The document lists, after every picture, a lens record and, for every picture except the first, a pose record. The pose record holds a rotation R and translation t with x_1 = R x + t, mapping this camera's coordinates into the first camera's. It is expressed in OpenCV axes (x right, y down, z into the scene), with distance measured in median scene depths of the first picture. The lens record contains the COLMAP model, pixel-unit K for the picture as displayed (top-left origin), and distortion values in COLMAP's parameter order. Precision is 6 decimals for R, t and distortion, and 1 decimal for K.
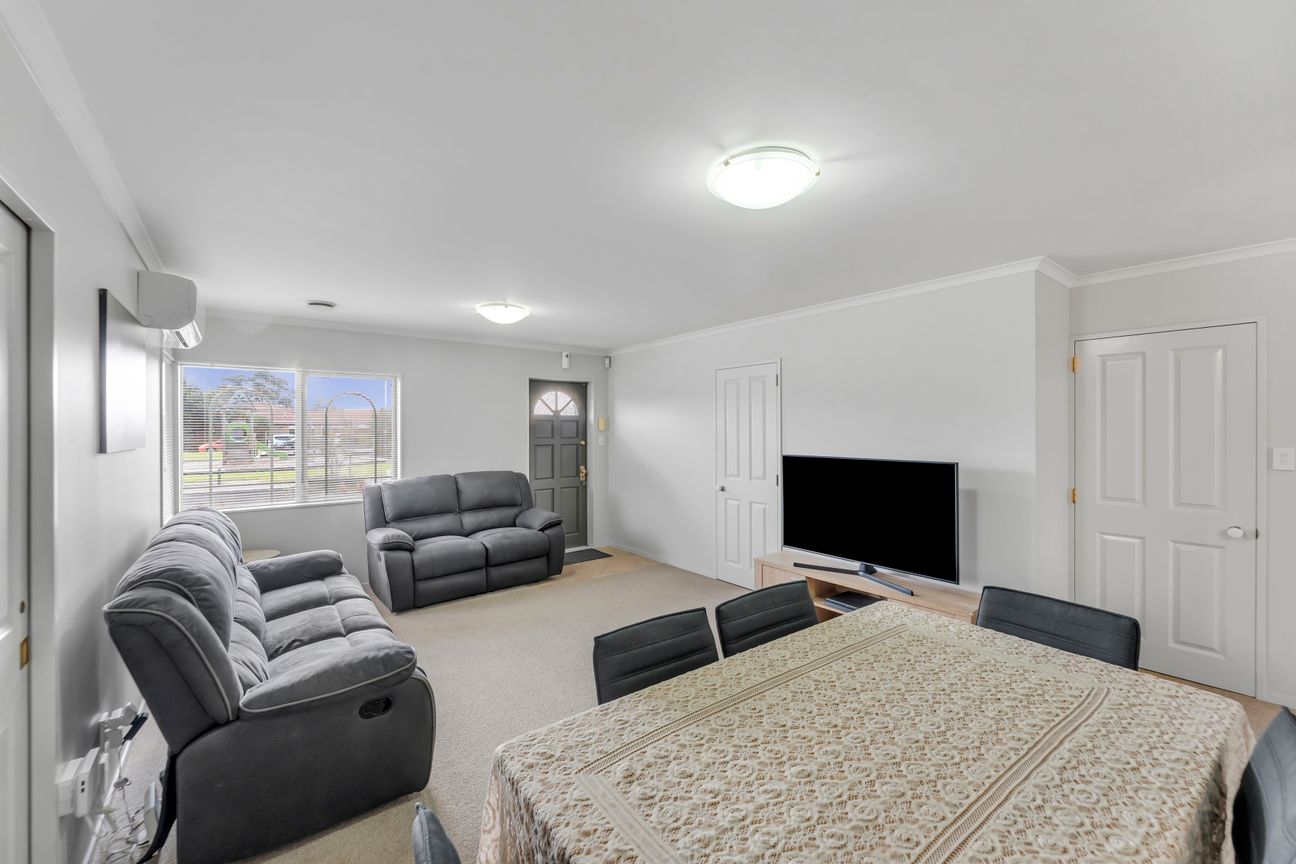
lens RADIAL K [[525.6, 0, 646.7], [0, 525.6, 426.2], [0, 0, 1]] dist [-0.001835, -0.000554]
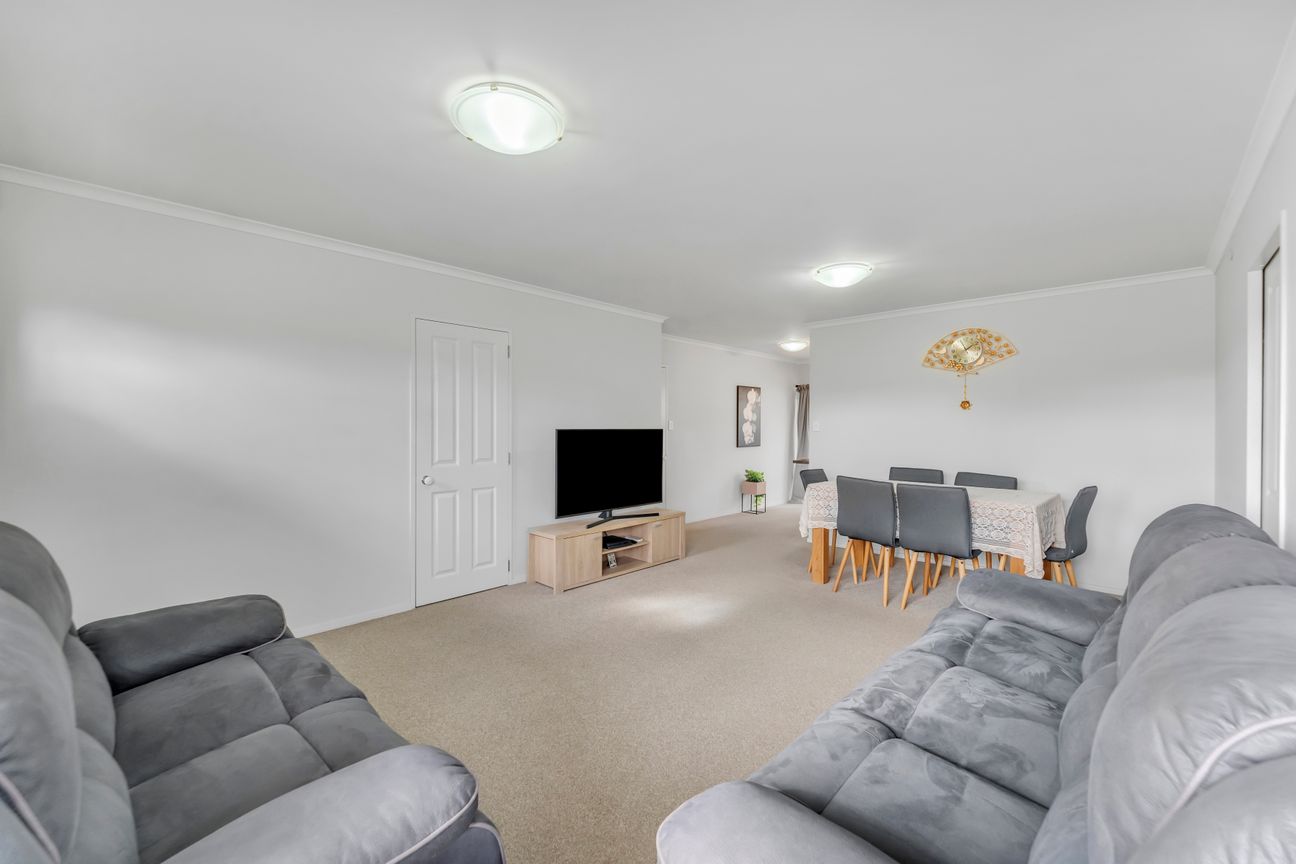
lens RADIAL K [[525.6, 0, 649.0], [0, 525.6, 430.0], [0, 0, 1]] dist [-0.001835, -0.000554]
pose [[-0.132329, -0.007322, 0.991179, -0.705506], [0.000564, 0.999972, 0.007462, 0.043546], [-0.991206, 0.001547, -0.132321, 0.870196]]
